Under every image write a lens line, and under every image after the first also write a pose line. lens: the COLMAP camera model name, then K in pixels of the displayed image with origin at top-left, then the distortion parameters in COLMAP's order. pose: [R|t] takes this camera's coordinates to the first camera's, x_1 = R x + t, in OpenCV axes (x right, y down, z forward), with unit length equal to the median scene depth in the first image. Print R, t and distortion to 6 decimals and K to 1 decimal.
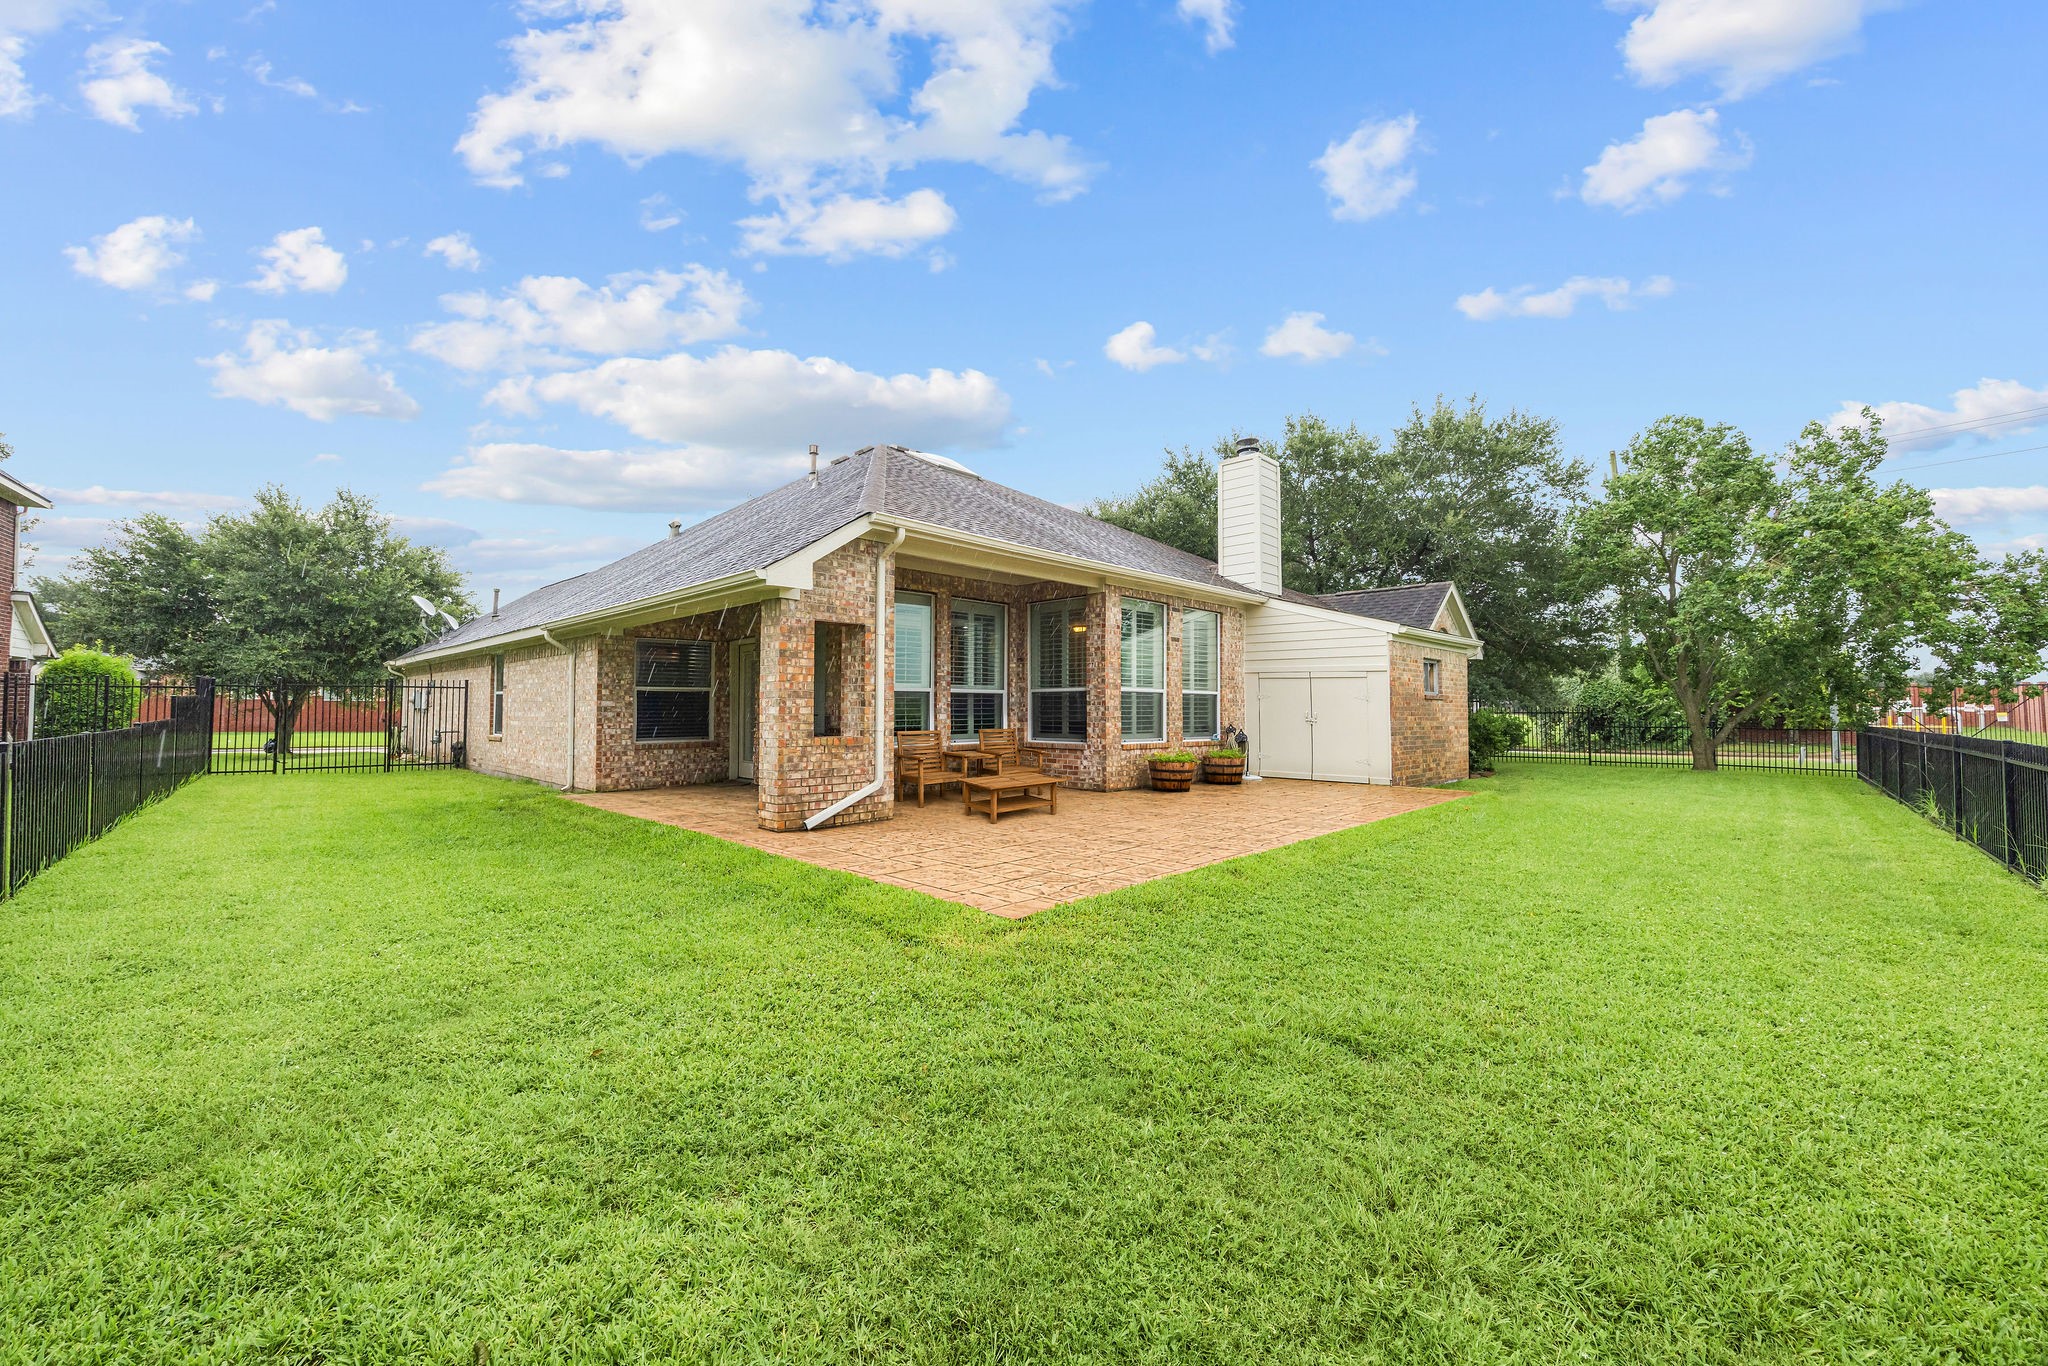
lens RADIAL K [[827.0, 0, 1029.9], [0, 827.0, 688.9], [0, 0, 1]] dist [-0.000778, -0.000120]
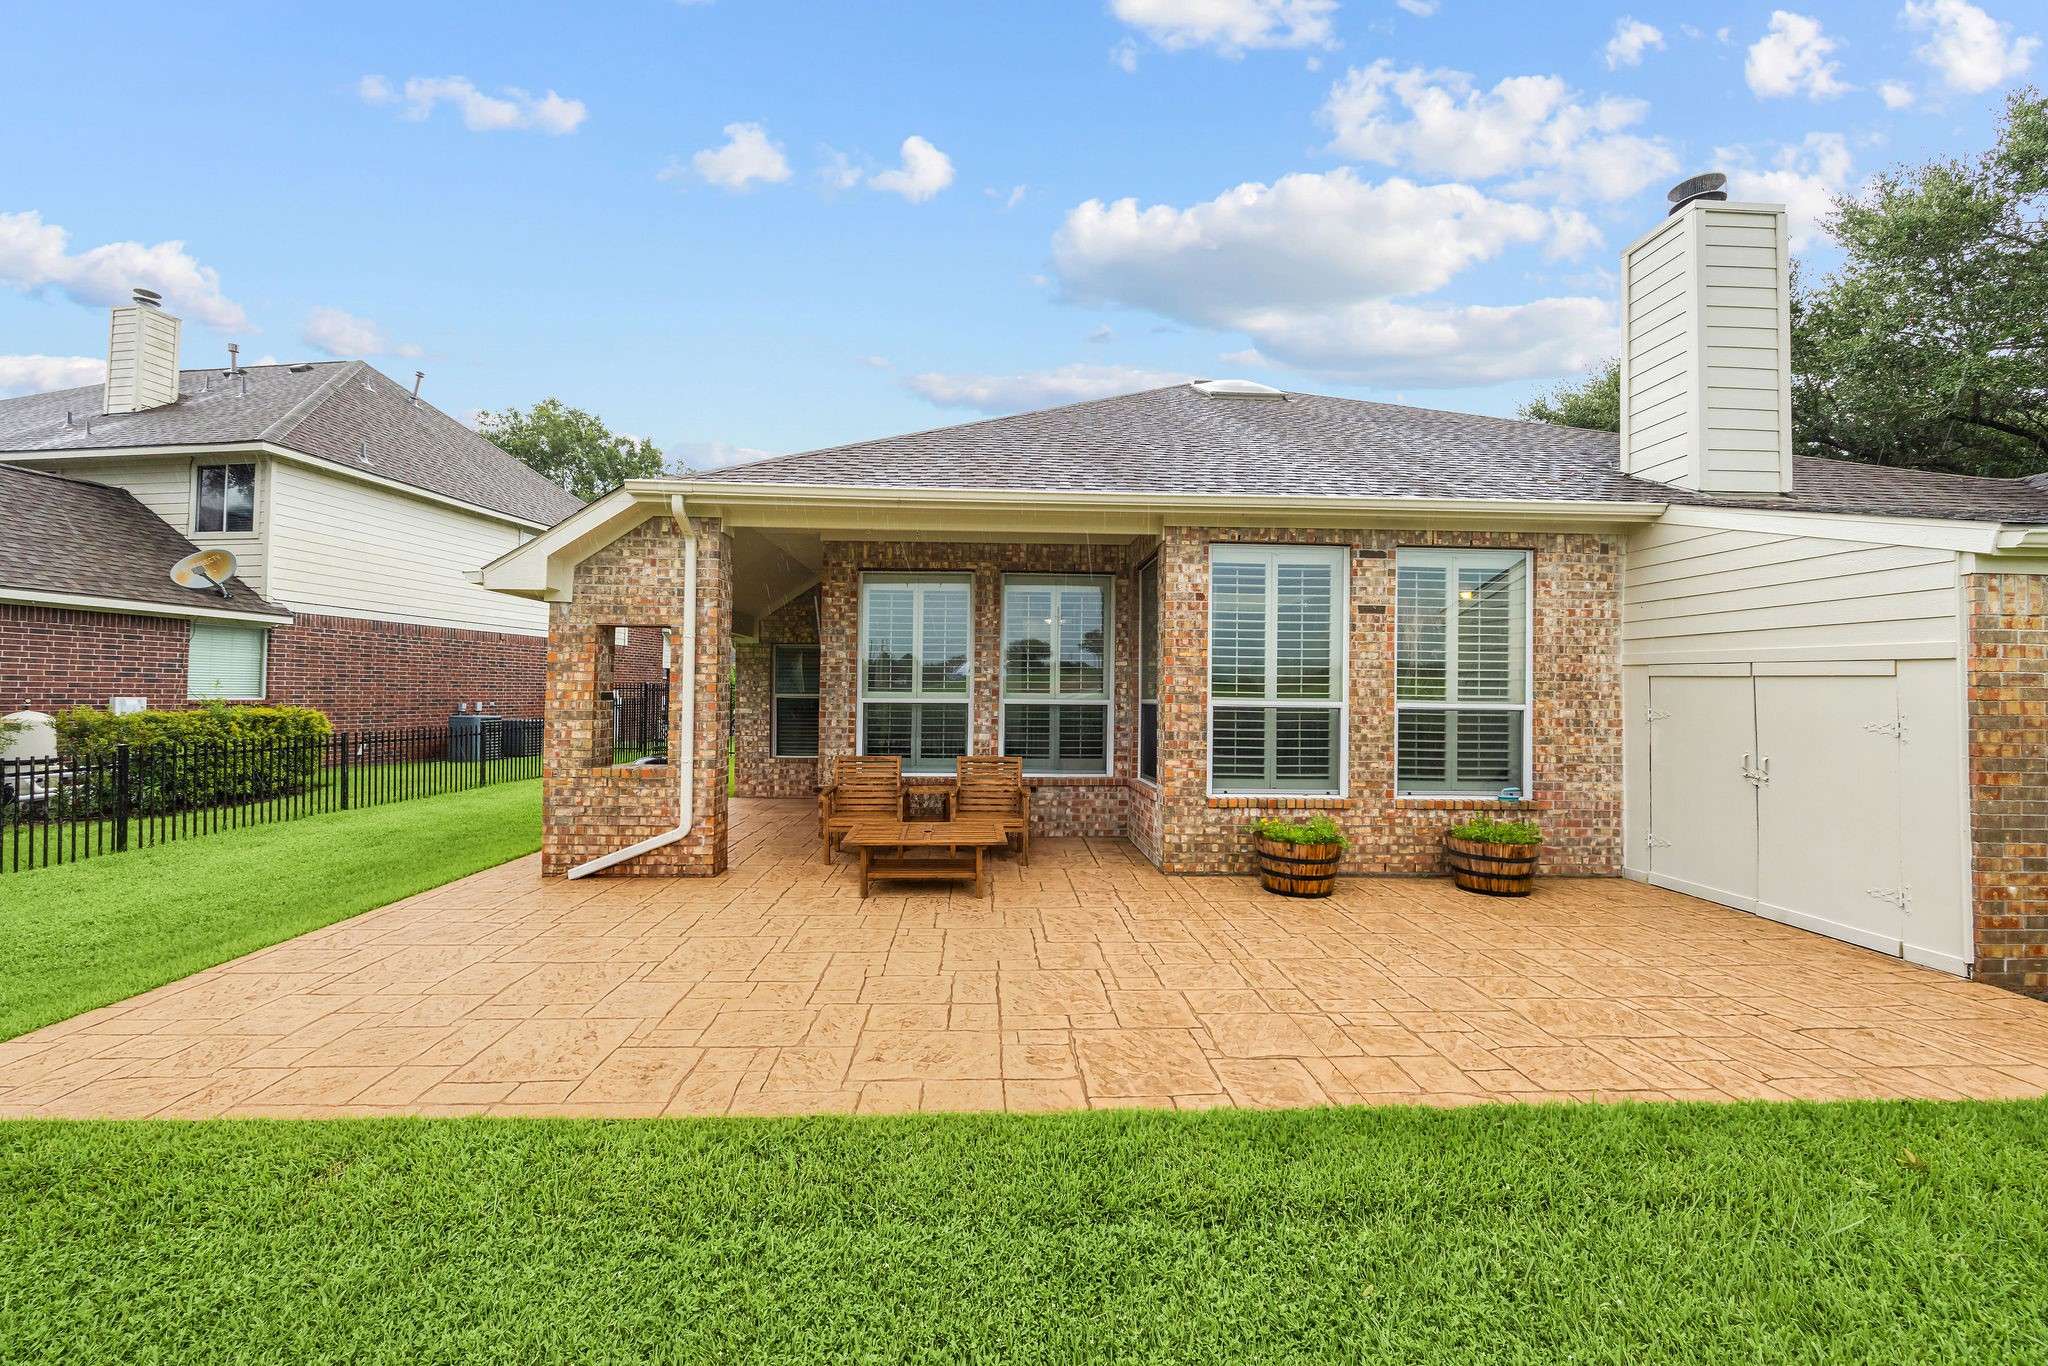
lens RADIAL K [[827.0, 0, 1023.3], [0, 827.0, 676.5], [0, 0, 1]] dist [-0.000778, -0.000120]
pose [[0.708978, -0.008888, -0.705174, 0.446082], [0.008440, 0.999956, -0.004118, -0.017439], [0.705180, -0.003031, 0.709022, 0.512409]]
